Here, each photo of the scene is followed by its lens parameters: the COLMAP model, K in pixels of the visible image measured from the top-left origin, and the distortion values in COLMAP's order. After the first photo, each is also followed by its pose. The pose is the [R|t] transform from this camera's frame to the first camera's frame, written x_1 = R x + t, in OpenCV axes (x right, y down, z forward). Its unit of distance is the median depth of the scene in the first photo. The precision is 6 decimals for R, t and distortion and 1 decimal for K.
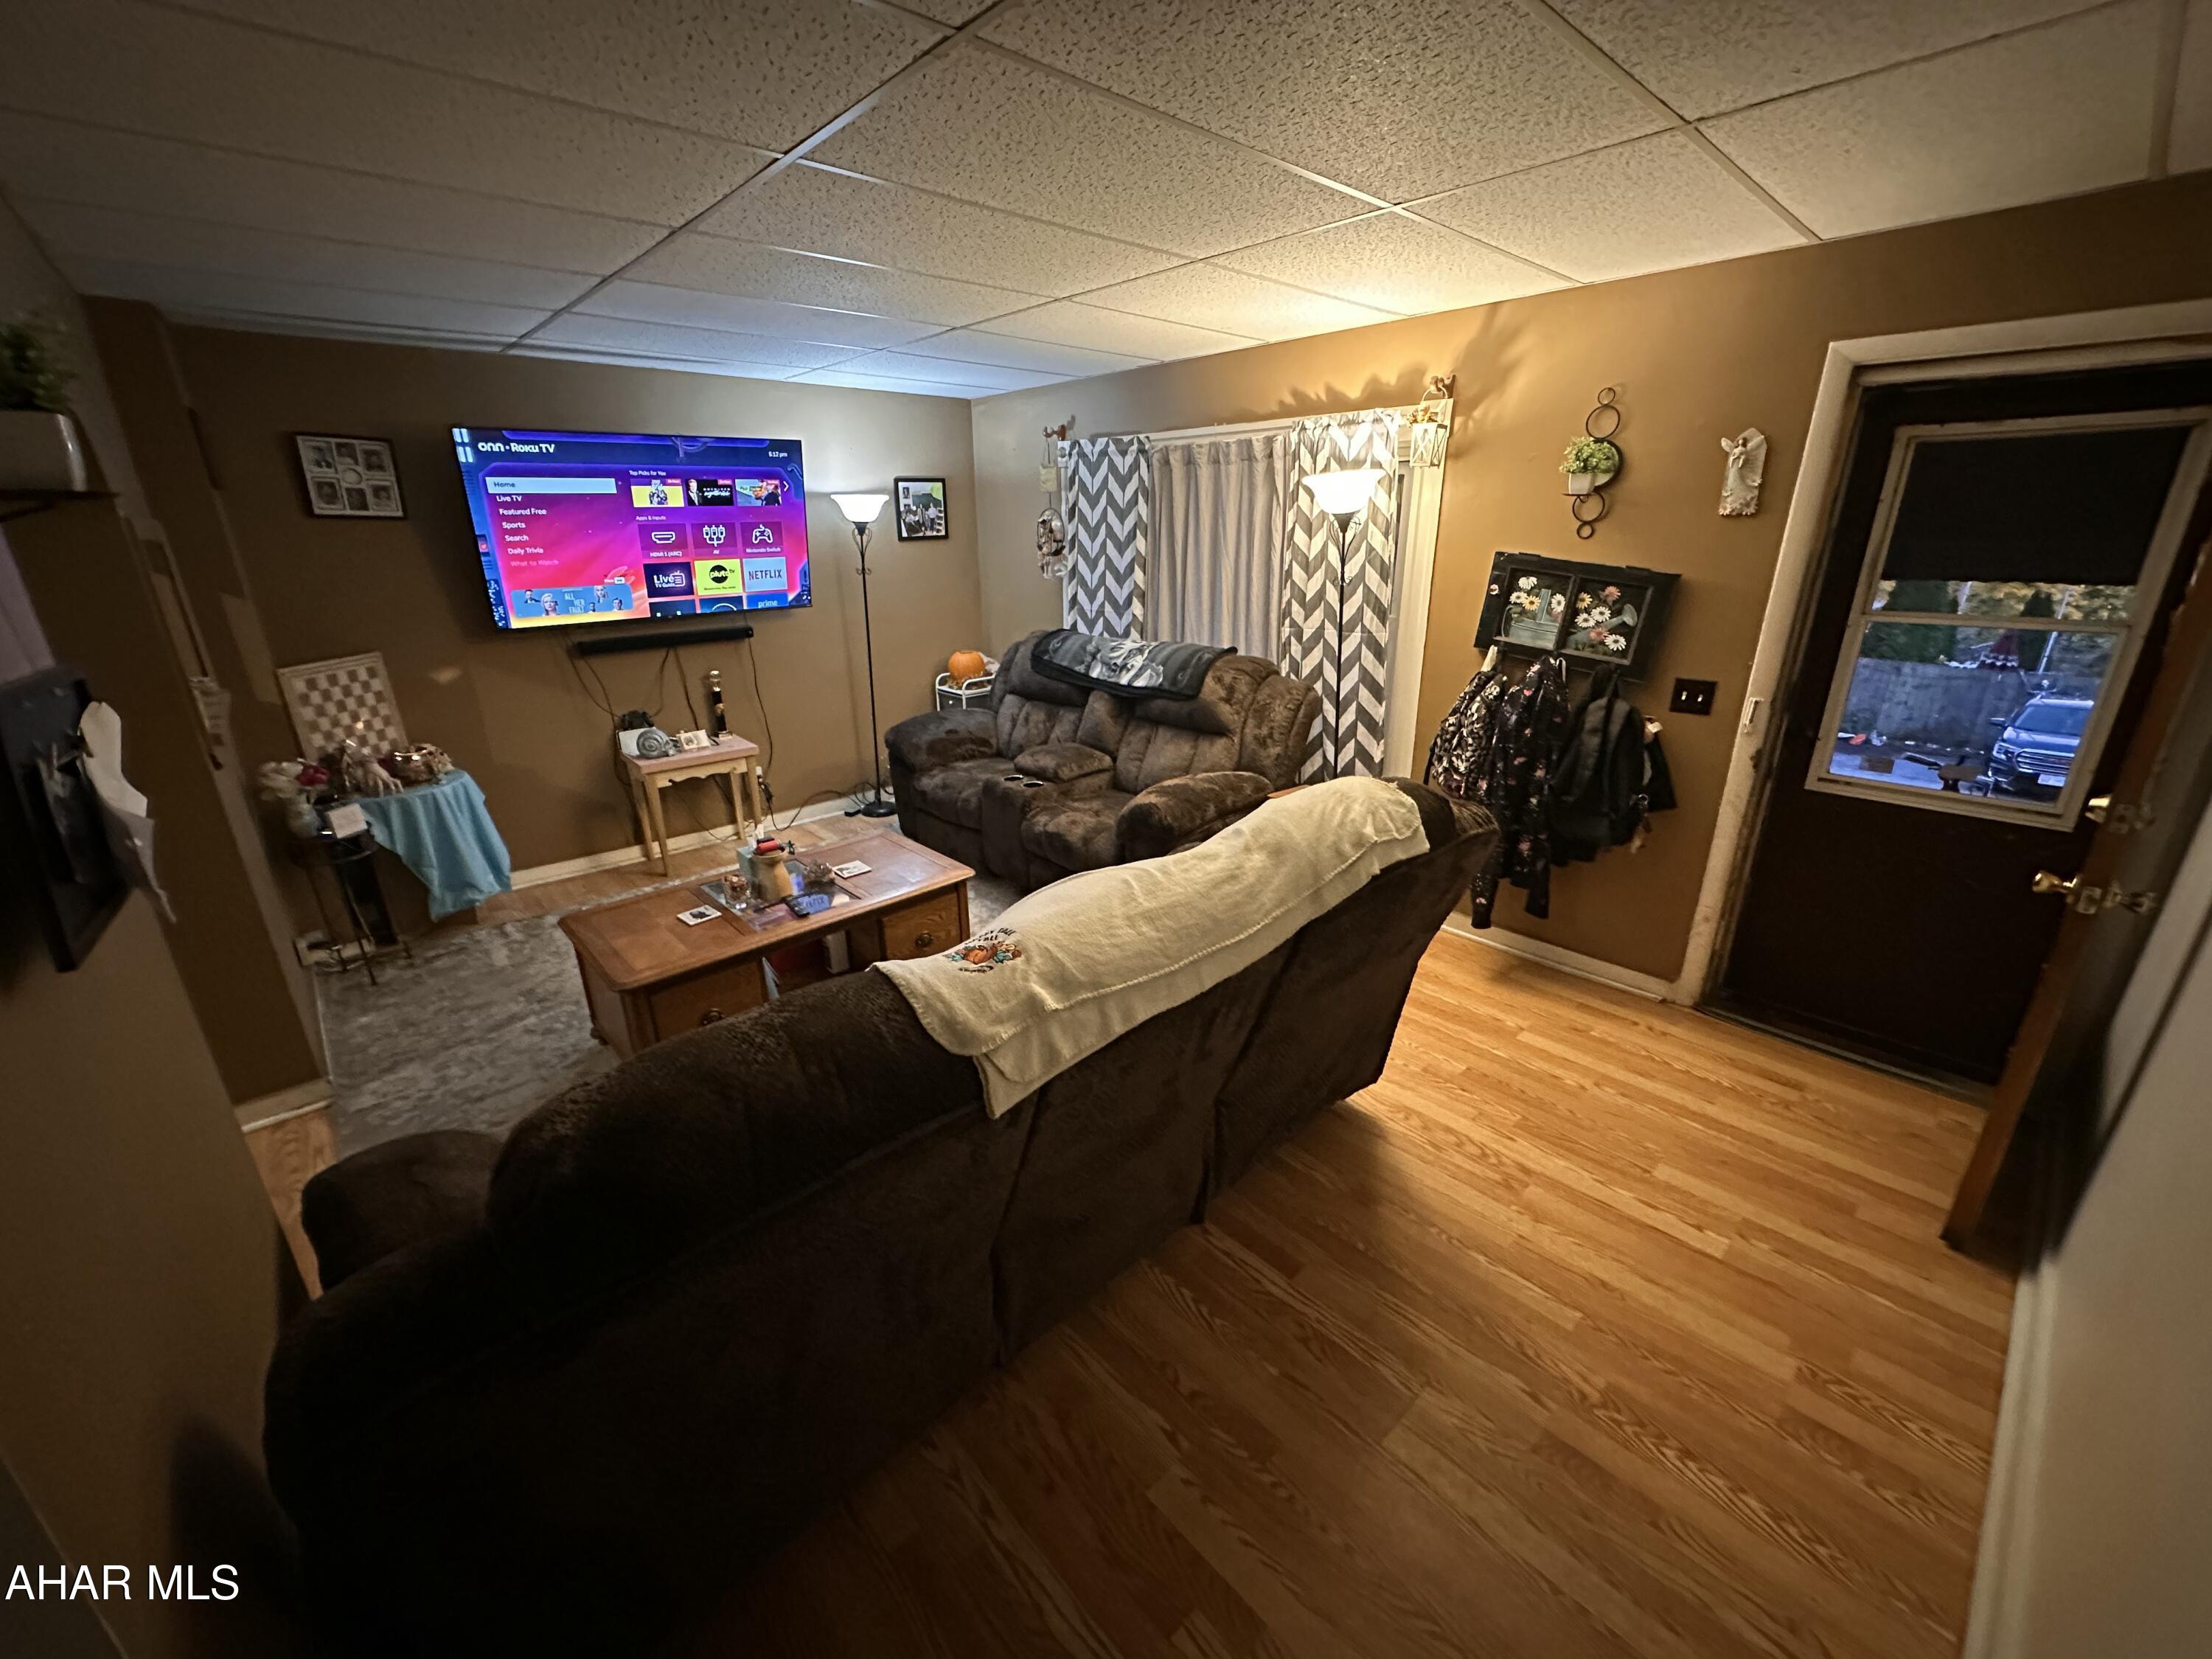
lens RADIAL K [[878.7, 0, 1105.0], [0, 878.7, 829.1], [0, 0, 1]] dist [-0.002485, 0.000657]
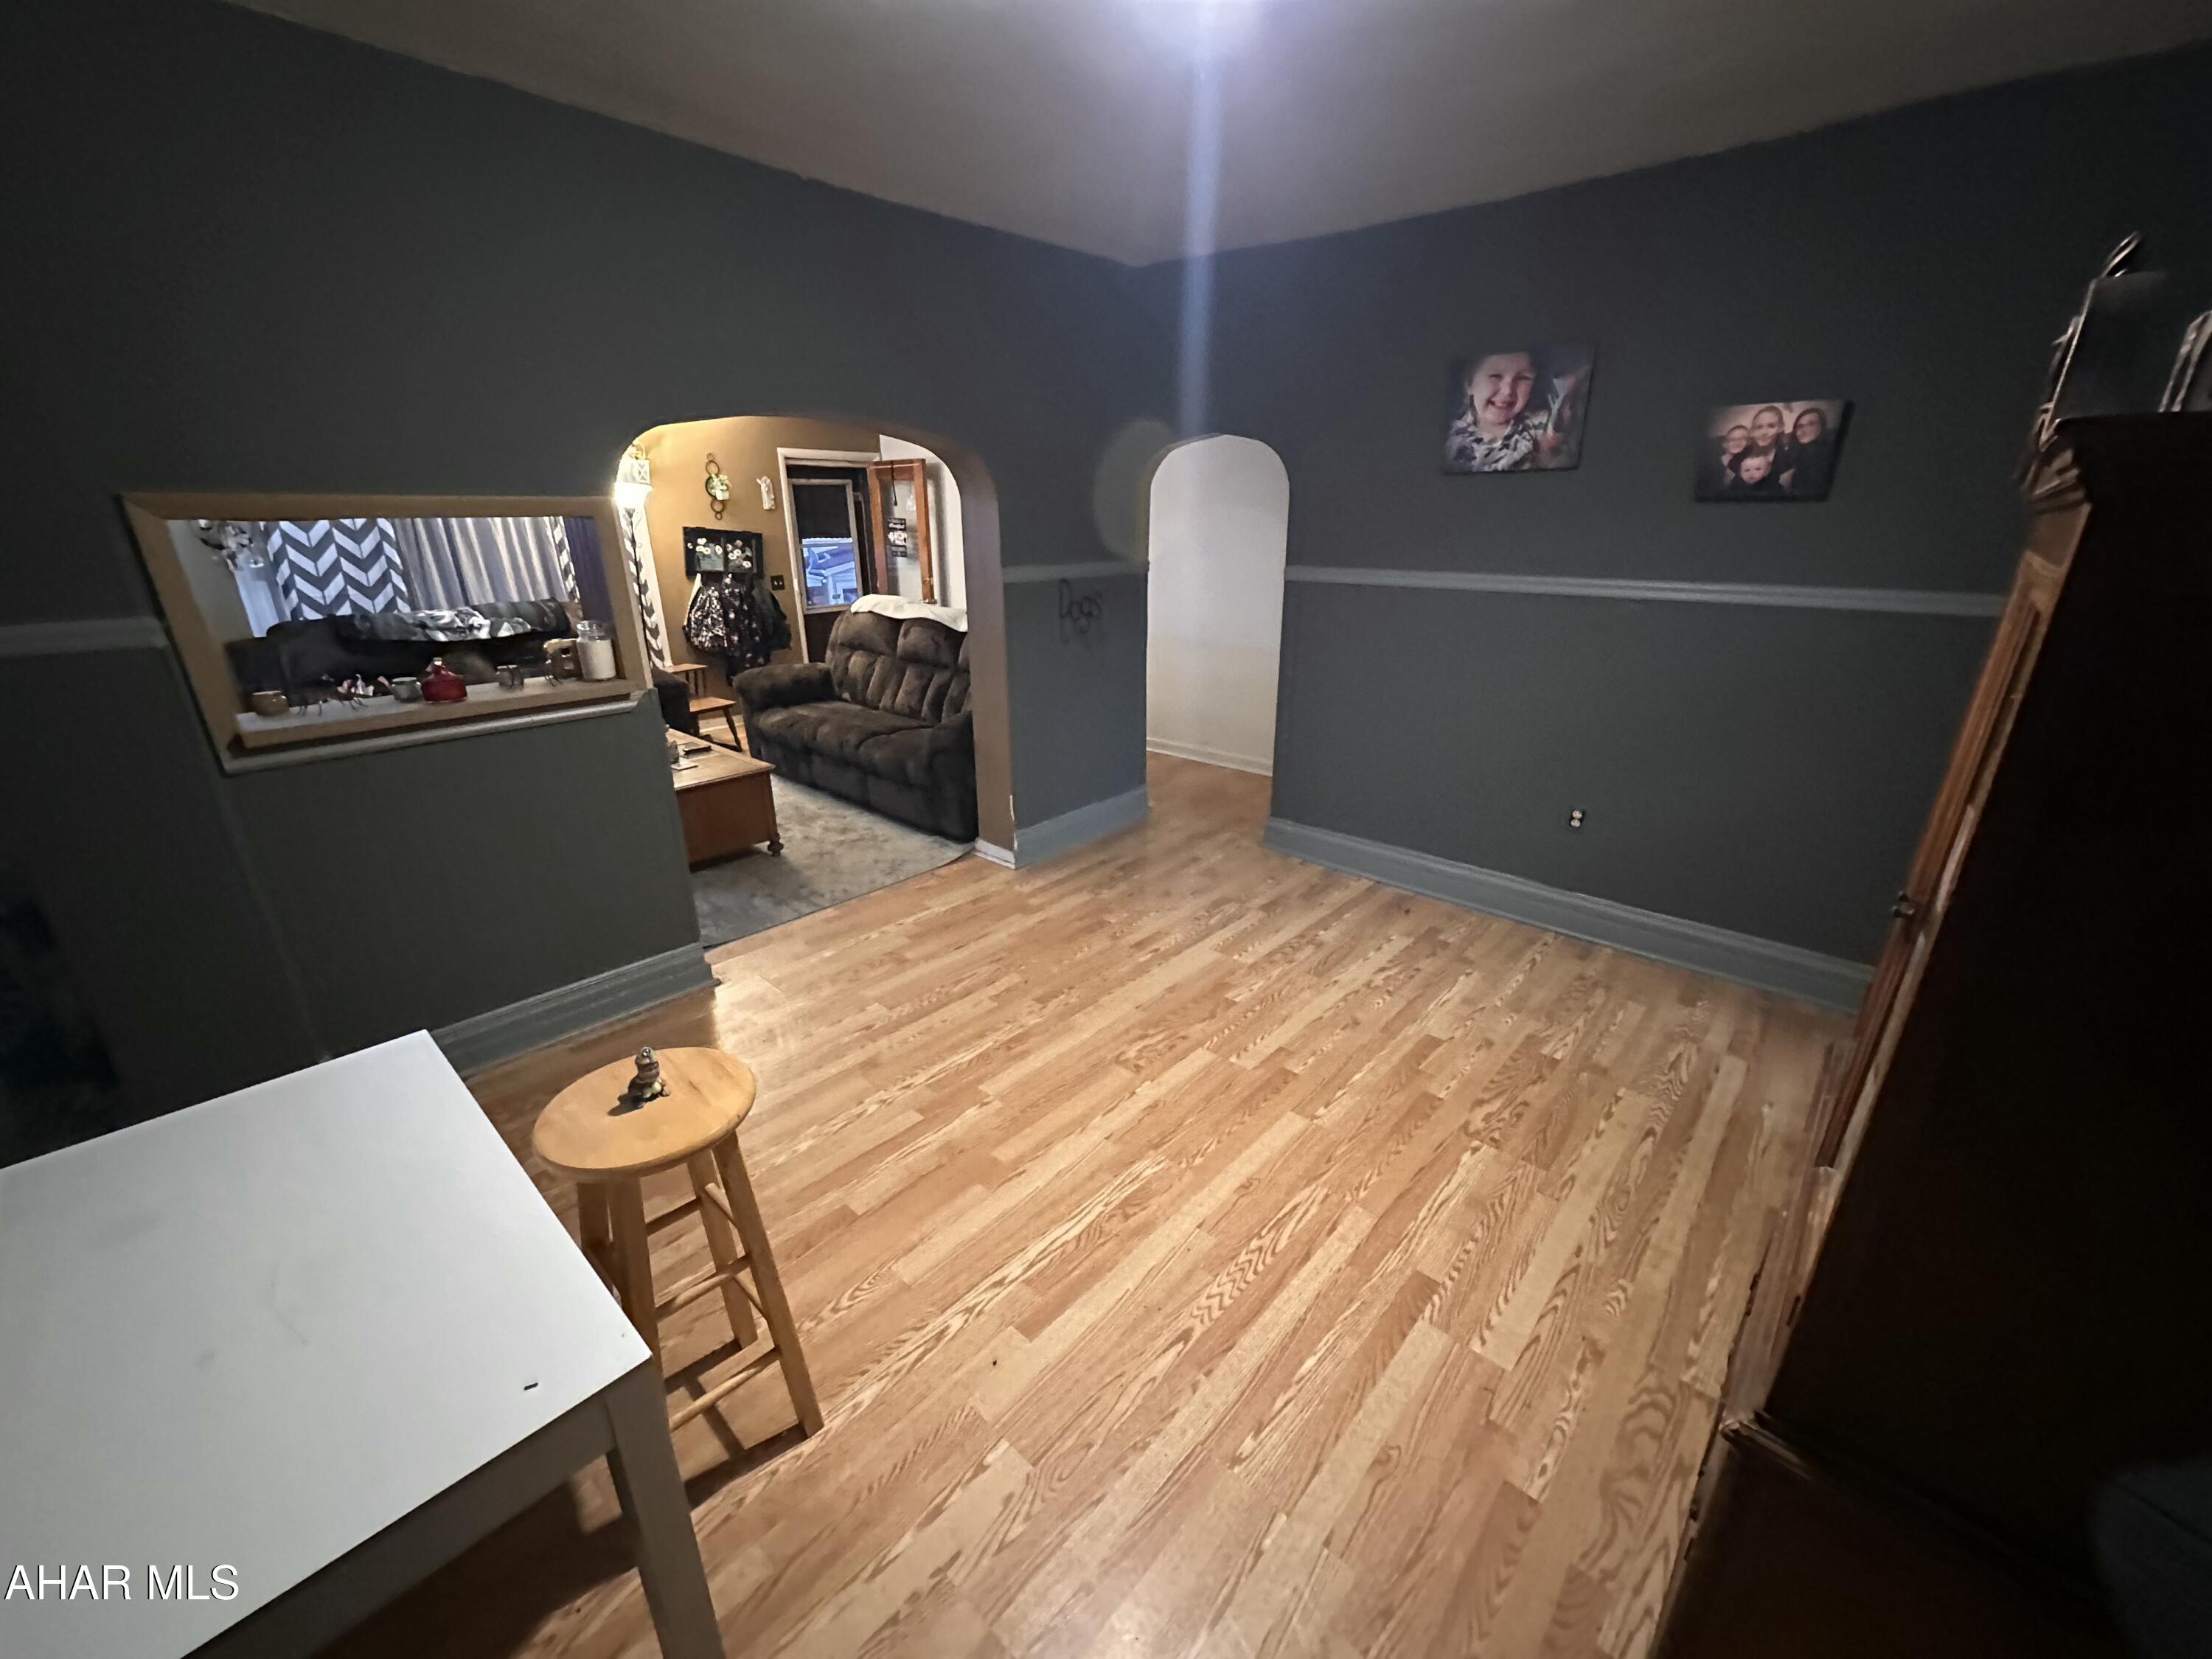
lens RADIAL K [[878.7, 0, 1105.0], [0, 878.7, 829.1], [0, 0, 1]] dist [-0.002485, 0.000657]
pose [[-0.092636, -0.332813, 0.938432, -1.362060], [0.336397, 0.876605, 0.344093, -0.057659], [-0.937153, 0.347561, 0.030752, 0.208071]]
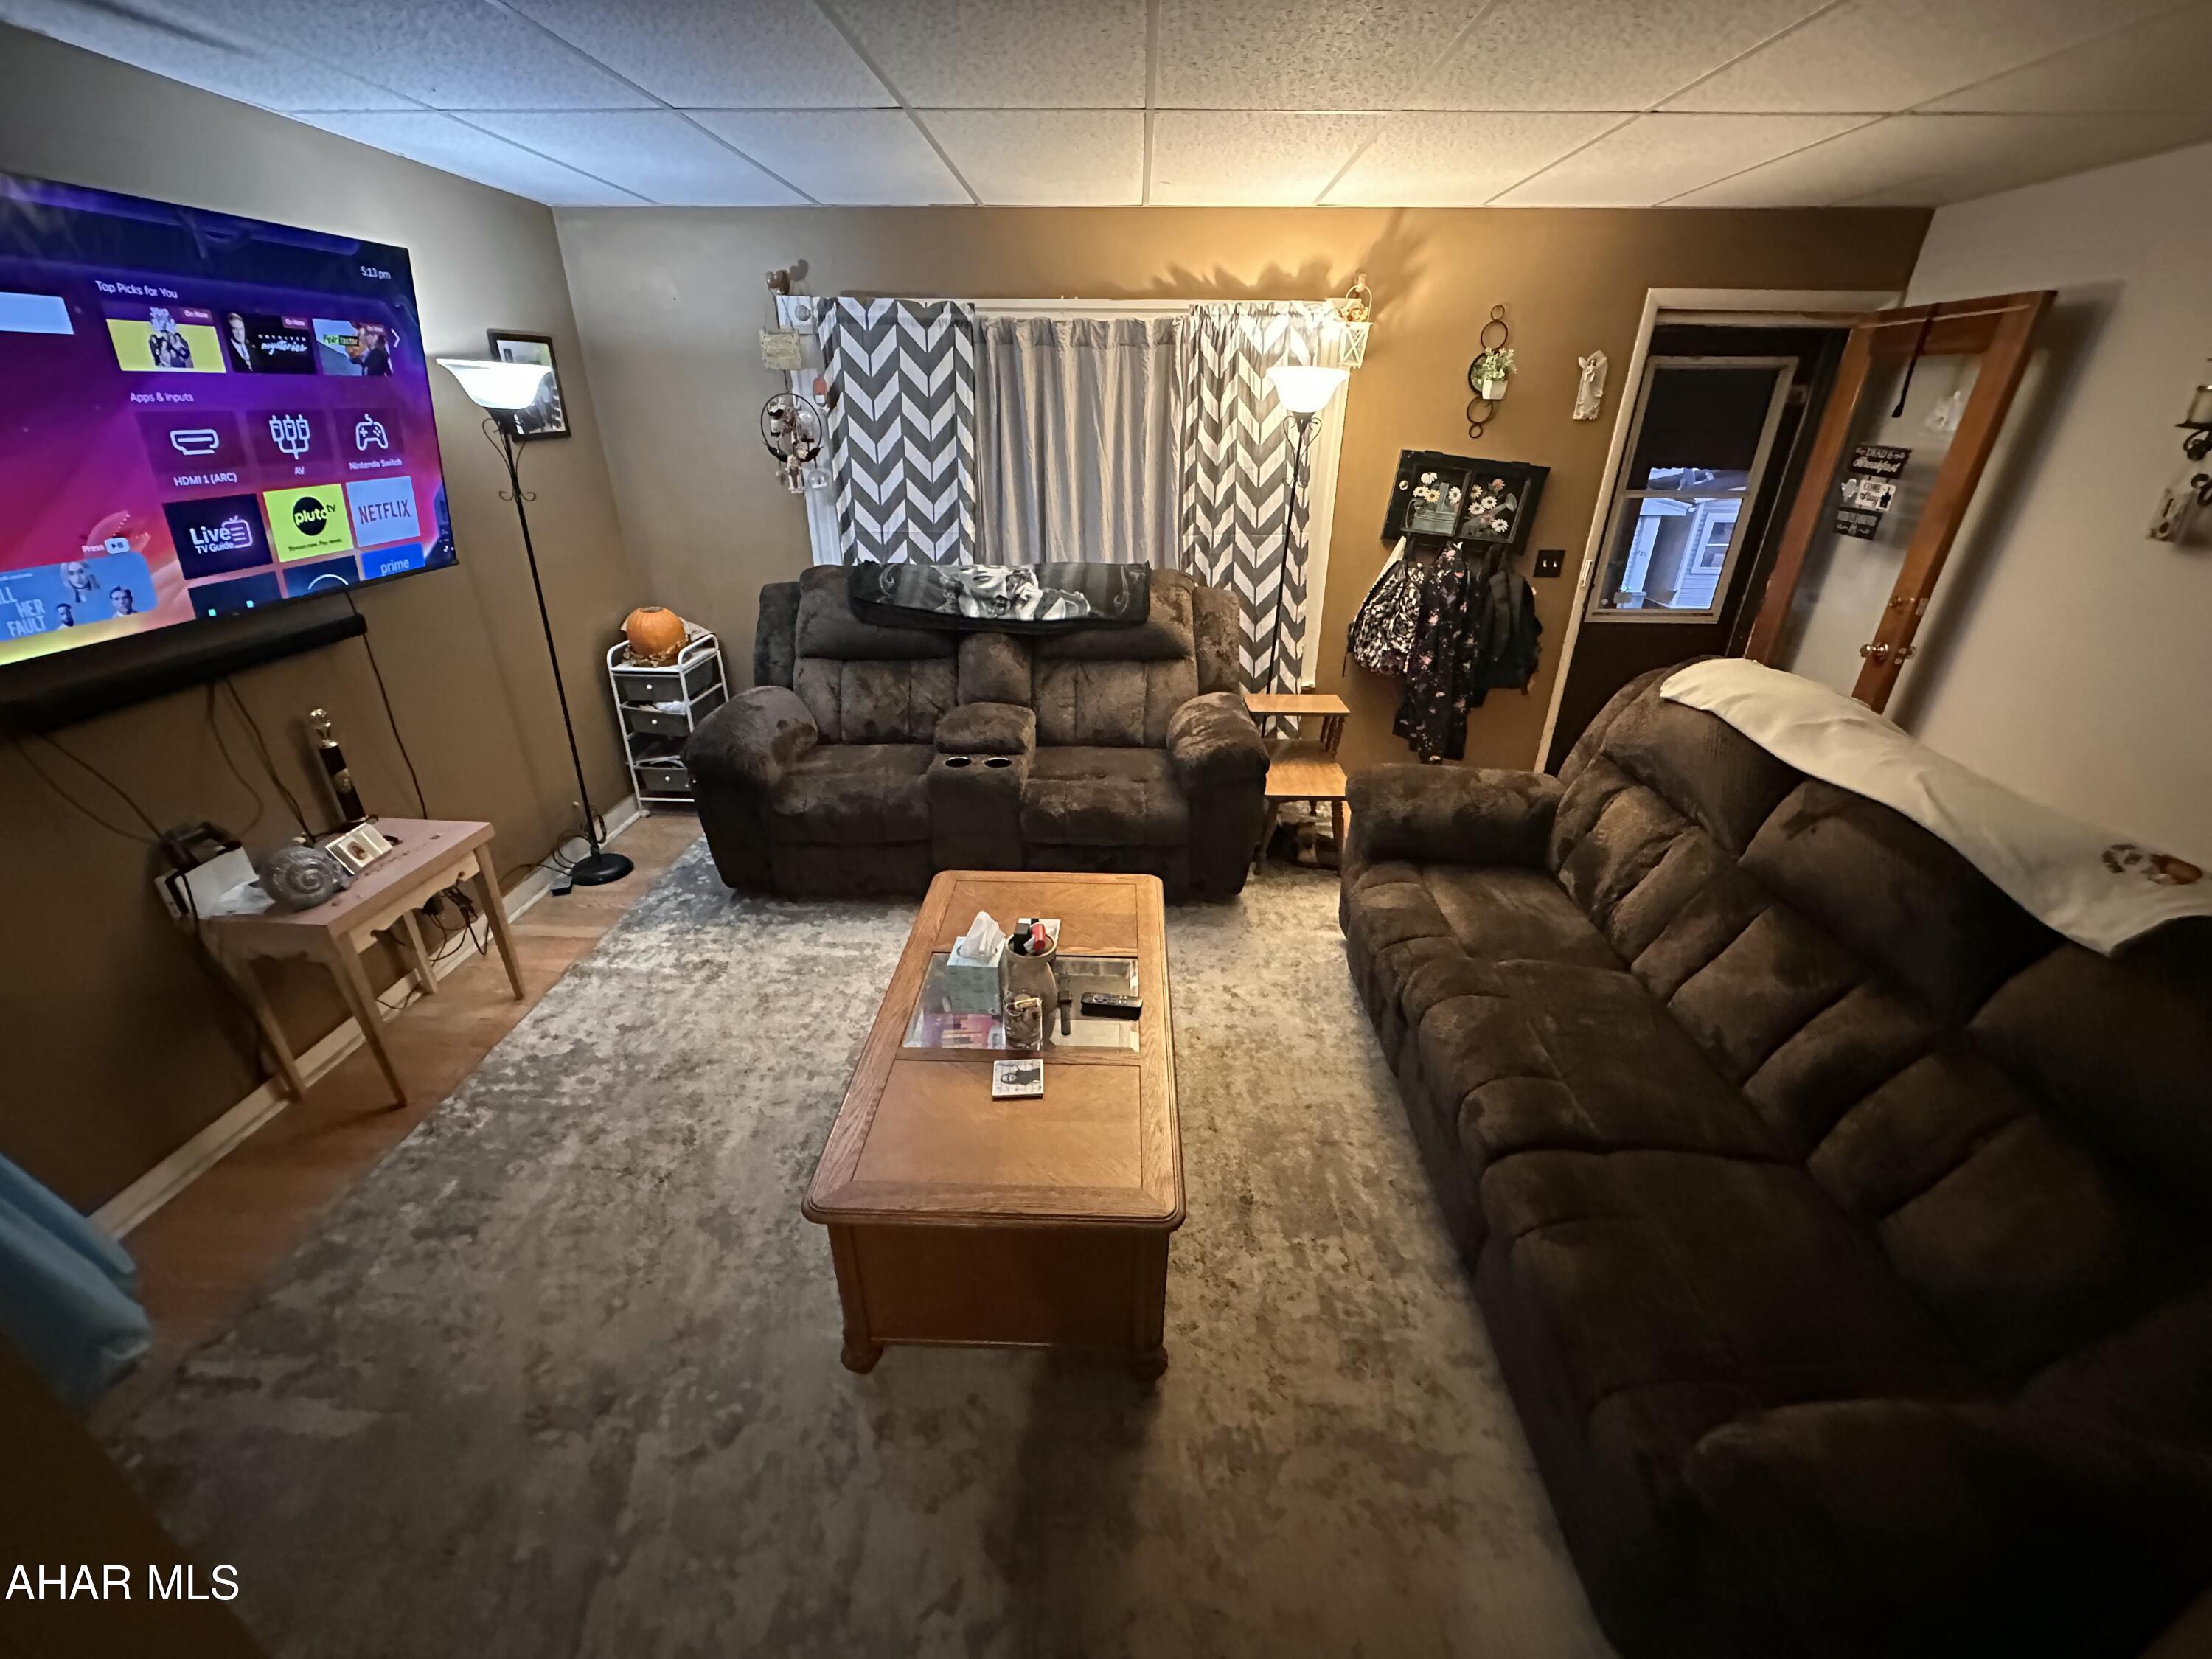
lens RADIAL K [[878.7, 0, 1105.0], [0, 878.7, 829.1], [0, 0, 1]] dist [-0.002485, 0.000657]
pose [[0.699360, -0.296642, 0.650307, -0.527417], [0.222845, 0.954956, 0.195956, -0.122567], [-0.679144, 0.007874, 0.733963, 0.340795]]
